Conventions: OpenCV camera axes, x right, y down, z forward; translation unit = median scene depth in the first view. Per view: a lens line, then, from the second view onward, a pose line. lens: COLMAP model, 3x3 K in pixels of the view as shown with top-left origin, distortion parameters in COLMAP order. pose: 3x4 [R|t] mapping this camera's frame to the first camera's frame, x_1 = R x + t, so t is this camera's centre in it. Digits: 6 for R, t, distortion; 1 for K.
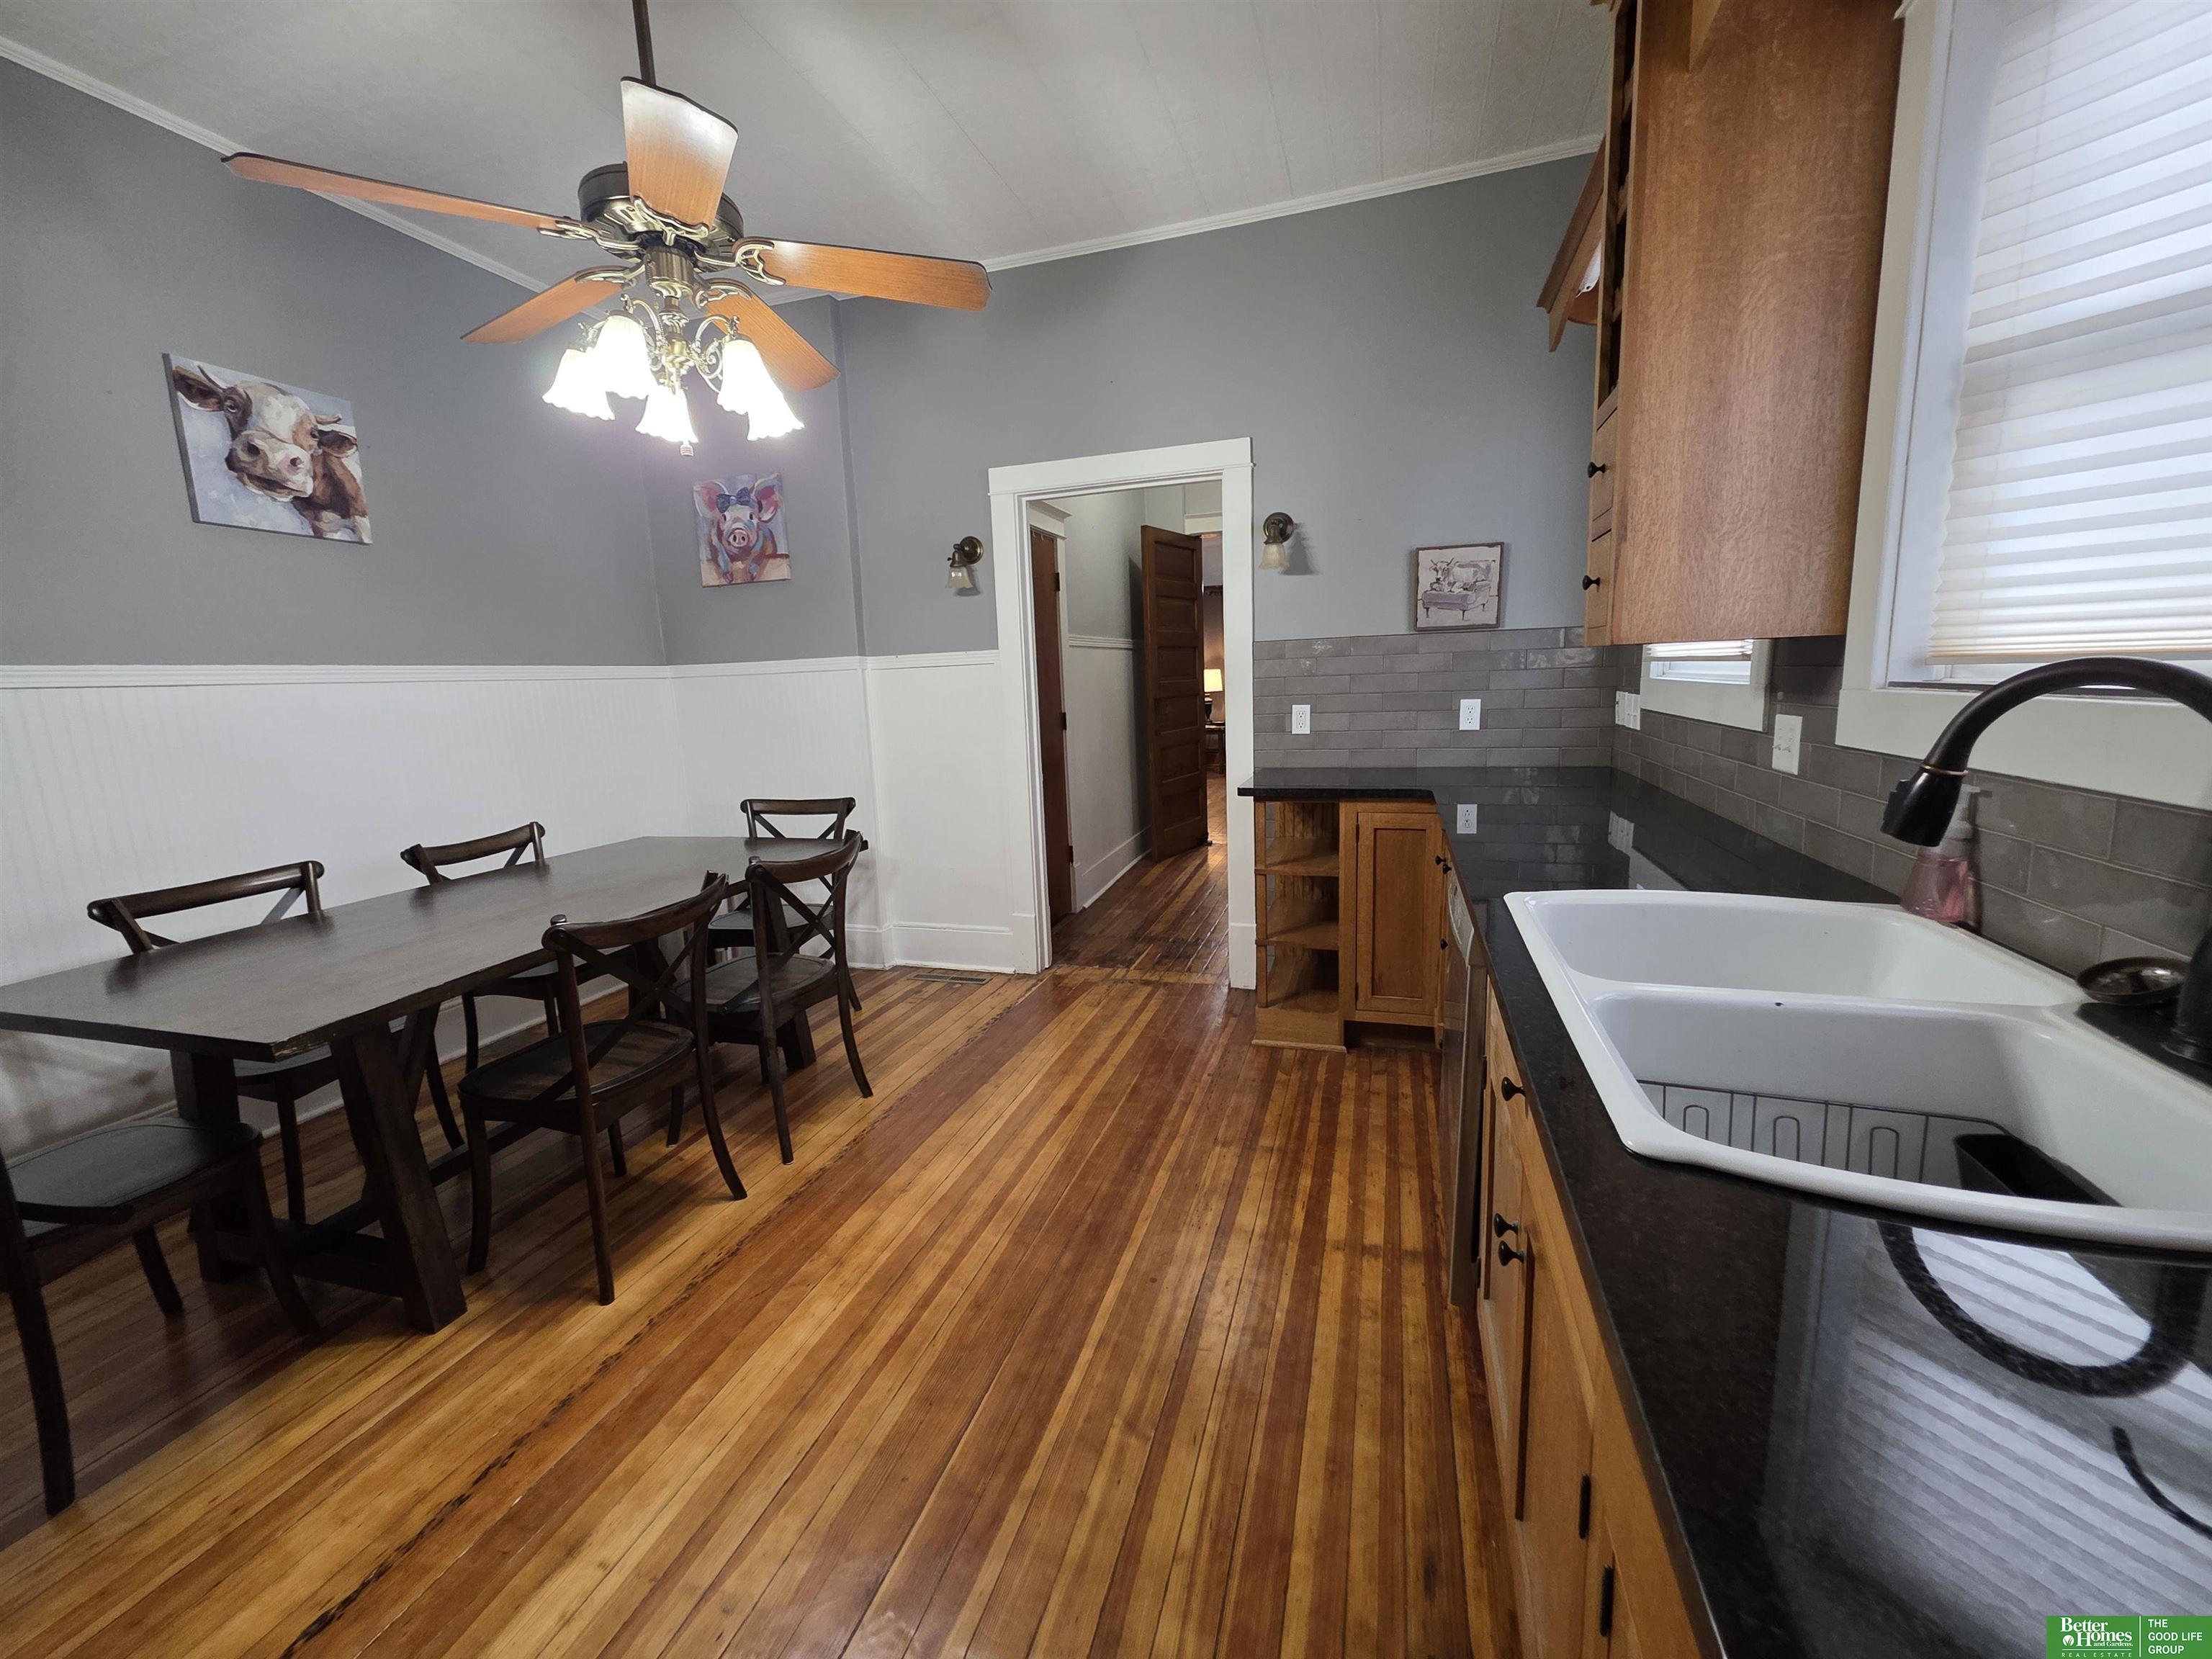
lens RADIAL K [[881.2, 0, 1112.6], [0, 881.2, 817.1], [0, 0, 1]] dist [0.005181, -0.000553]
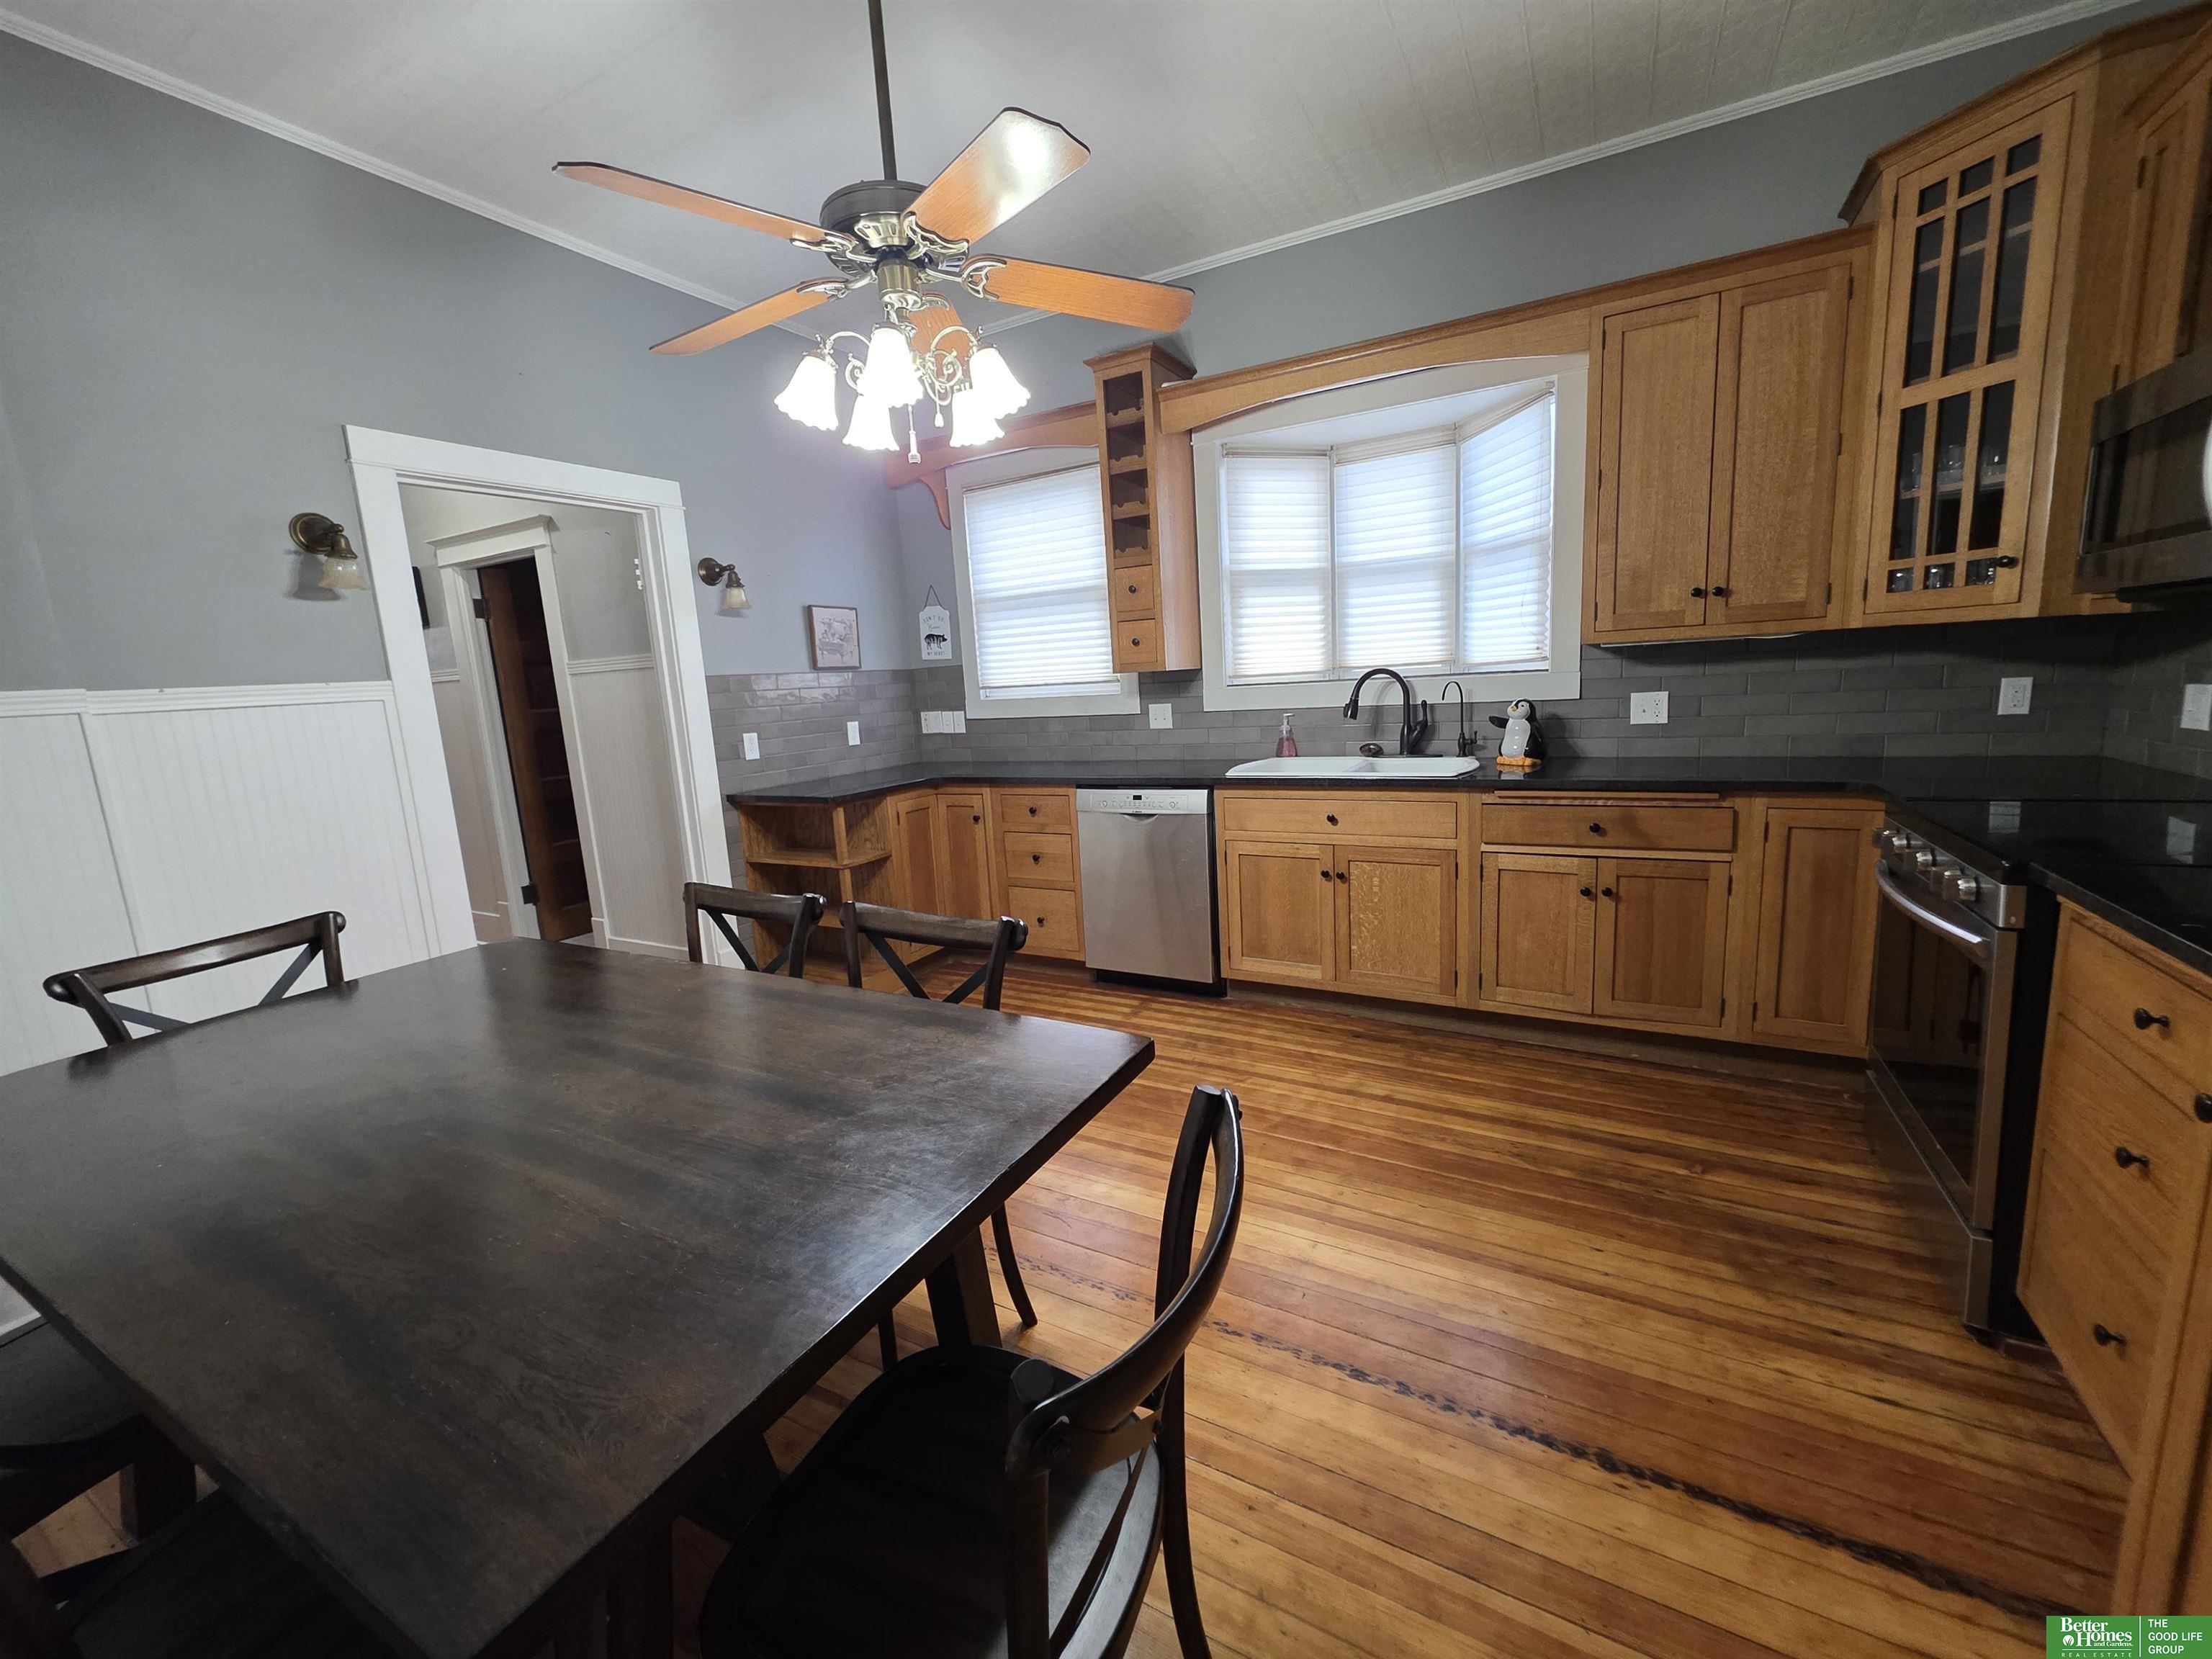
lens RADIAL K [[881.2, 0, 1112.6], [0, 881.2, 817.1], [0, 0, 1]] dist [0.005181, -0.000553]
pose [[0.201666, -0.134878, 0.970123, -1.051908], [0.204230, 0.974492, 0.093030, -0.046132], [-0.957925, 0.179367, 0.224068, 0.445822]]
